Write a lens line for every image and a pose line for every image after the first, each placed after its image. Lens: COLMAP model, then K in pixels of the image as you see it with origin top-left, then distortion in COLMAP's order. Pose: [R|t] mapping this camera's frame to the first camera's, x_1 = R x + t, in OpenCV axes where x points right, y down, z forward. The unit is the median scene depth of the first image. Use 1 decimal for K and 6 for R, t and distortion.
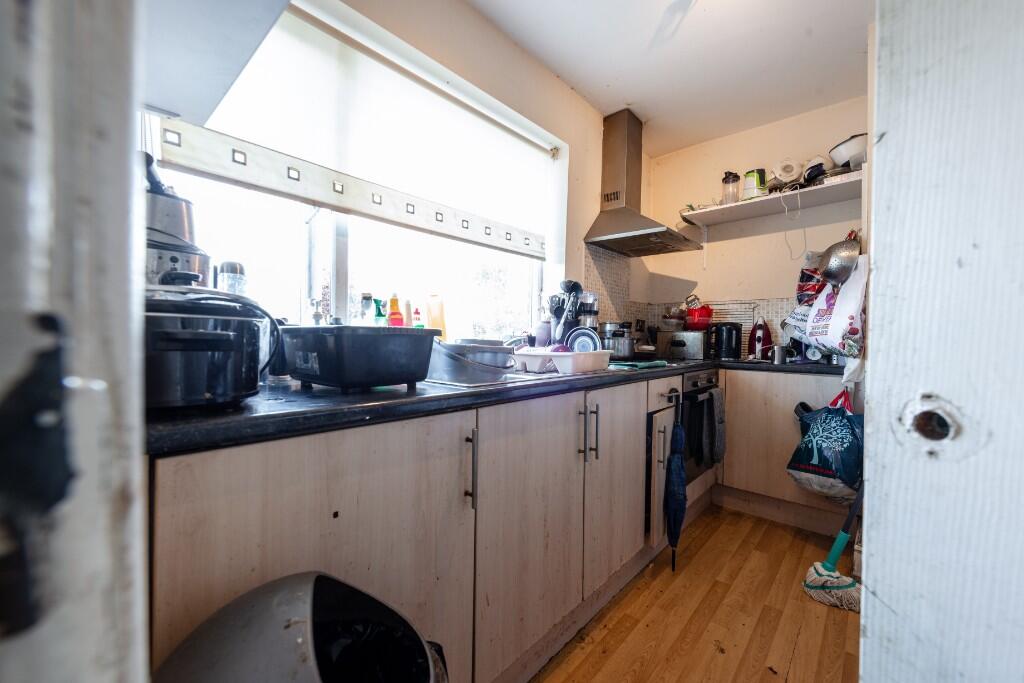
lens RADIAL K [[412.3, 0, 512.0], [0, 412.3, 341.5], [0, 0, 1]] dist [0.012906, -0.000675]
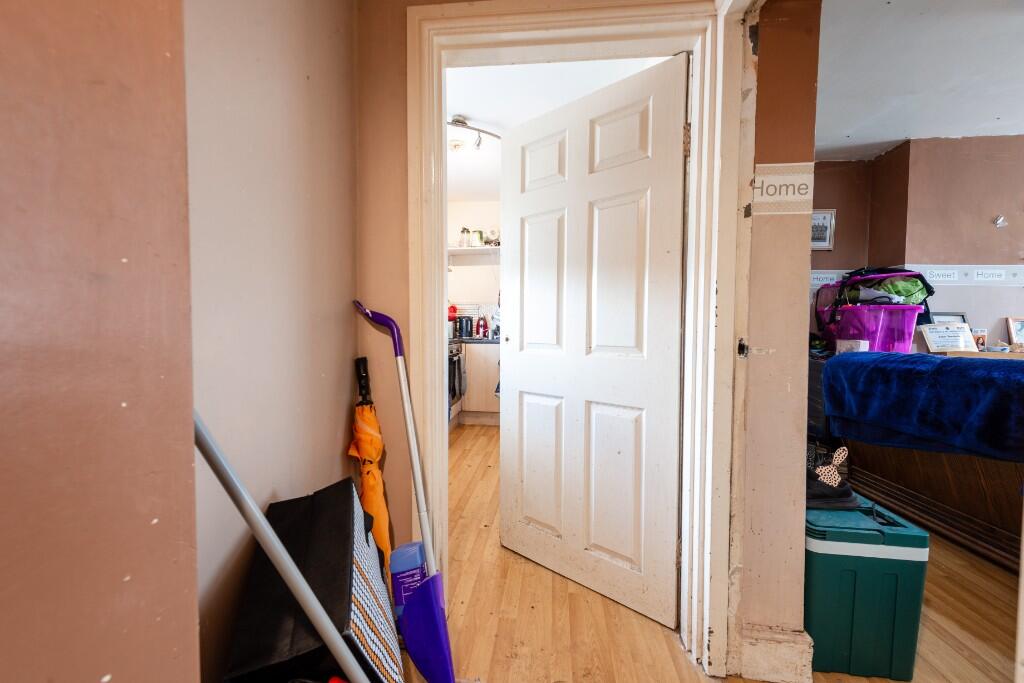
lens RADIAL K [[412.3, 0, 512.0], [0, 412.3, 341.5], [0, 0, 1]] dist [0.012906, -0.000675]
pose [[0.815914, -0.032436, 0.577263, -0.329767], [0.014979, 0.999276, 0.034977, 0.001063], [-0.577979, -0.019892, 0.815809, -0.536011]]
